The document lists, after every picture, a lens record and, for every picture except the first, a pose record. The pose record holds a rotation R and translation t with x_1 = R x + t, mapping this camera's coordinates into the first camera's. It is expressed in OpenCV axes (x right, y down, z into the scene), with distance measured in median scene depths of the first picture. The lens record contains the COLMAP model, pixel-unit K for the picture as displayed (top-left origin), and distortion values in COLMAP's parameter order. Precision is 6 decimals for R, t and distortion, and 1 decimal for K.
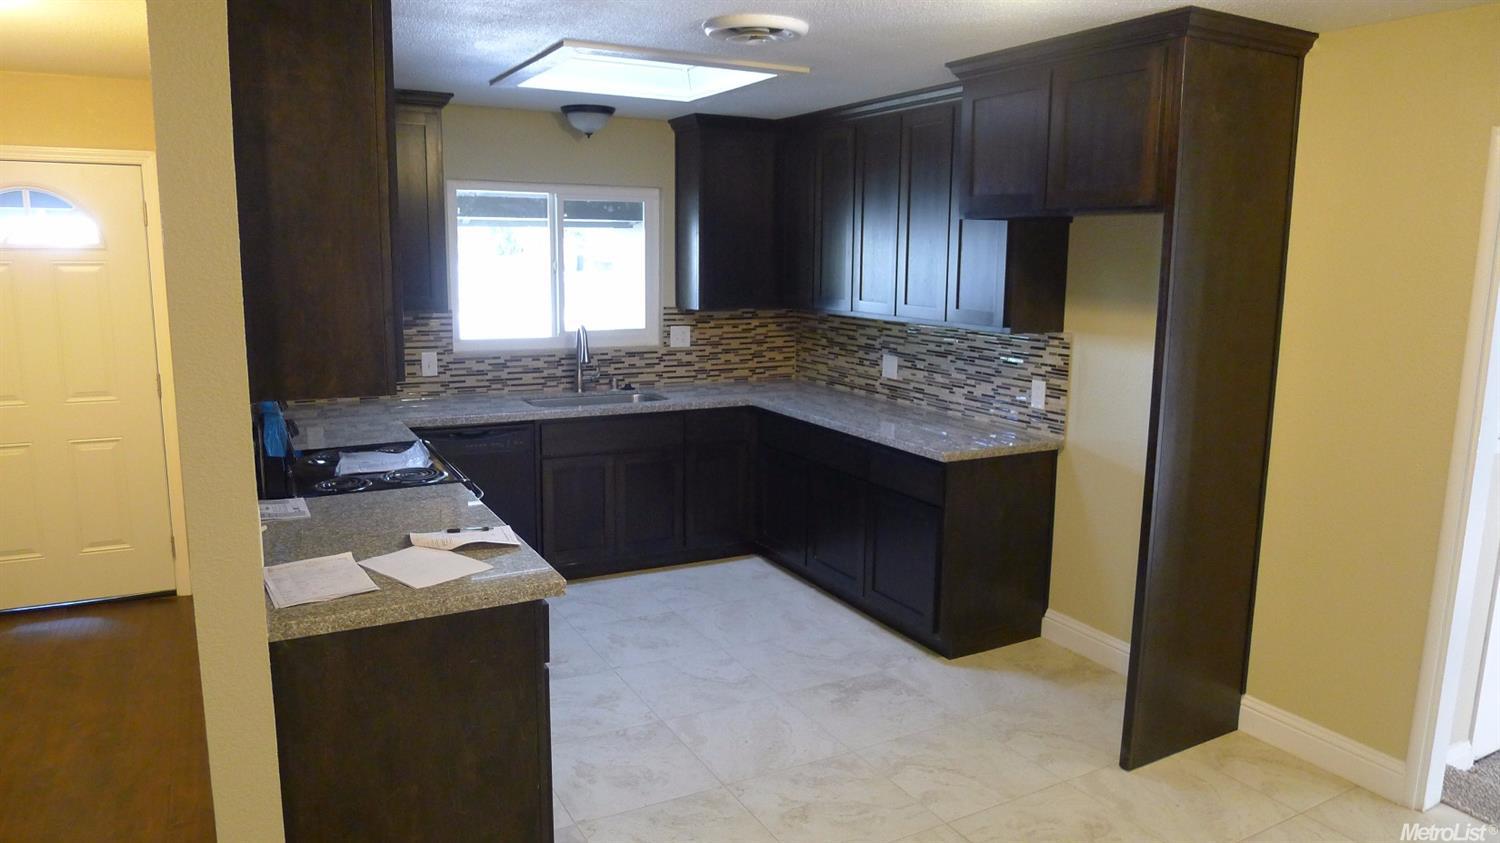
lens RADIAL K [[987.3, 0, 750.0], [0, 987.3, 421.5], [0, 0, 1]] dist [-0.045259, 0.000115]
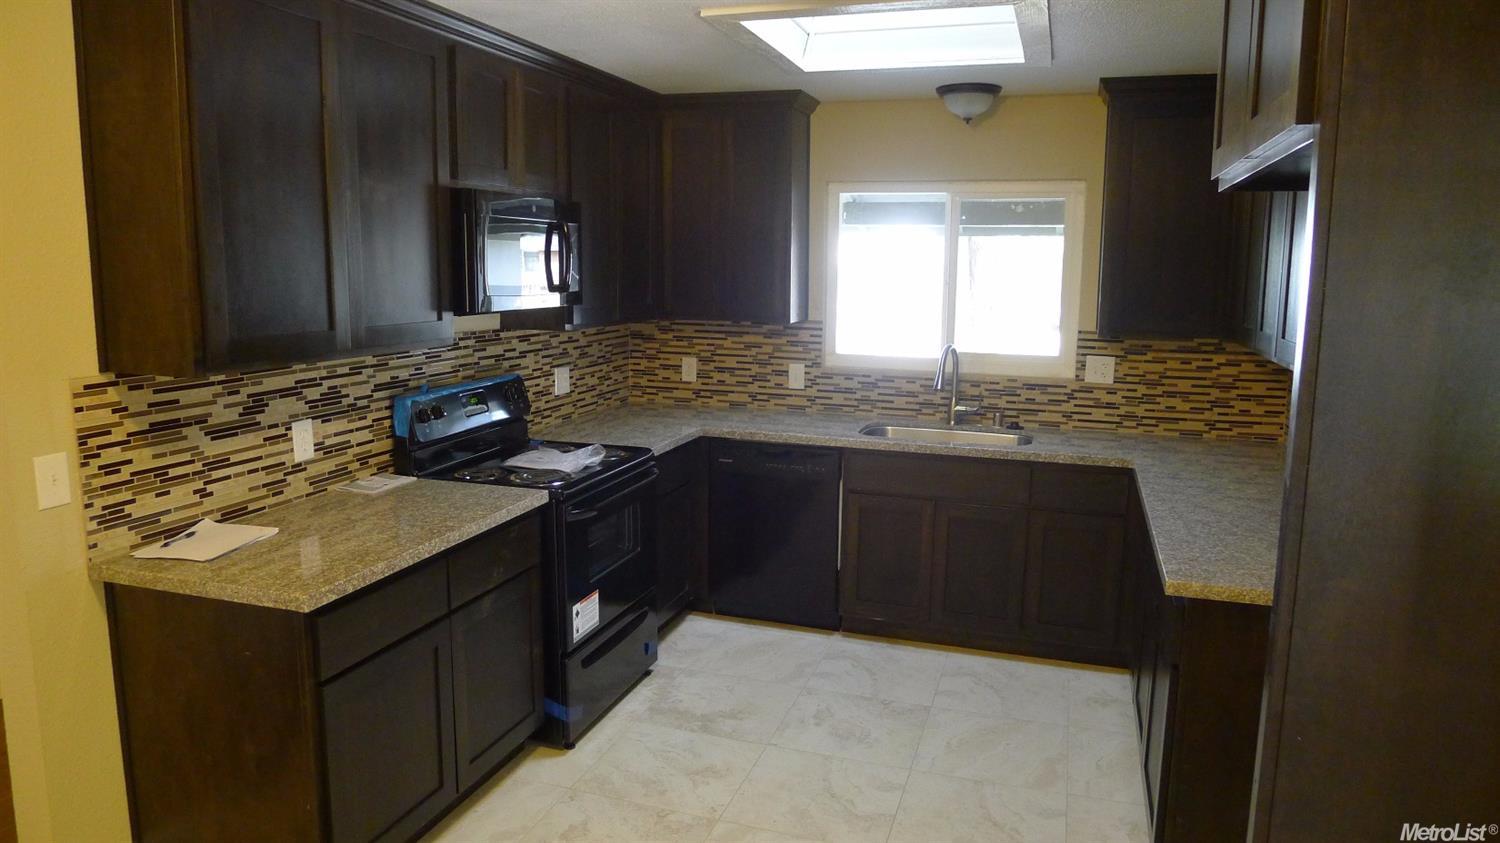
lens RADIAL K [[987.3, 0, 750.0], [0, 987.3, 421.5], [0, 0, 1]] dist [-0.045259, 0.000115]
pose [[0.693030, 0.108432, -0.712708, 0.308563], [-0.128551, 0.991367, 0.025826, -0.031539], [0.709355, 0.073722, 0.700986, 0.278241]]
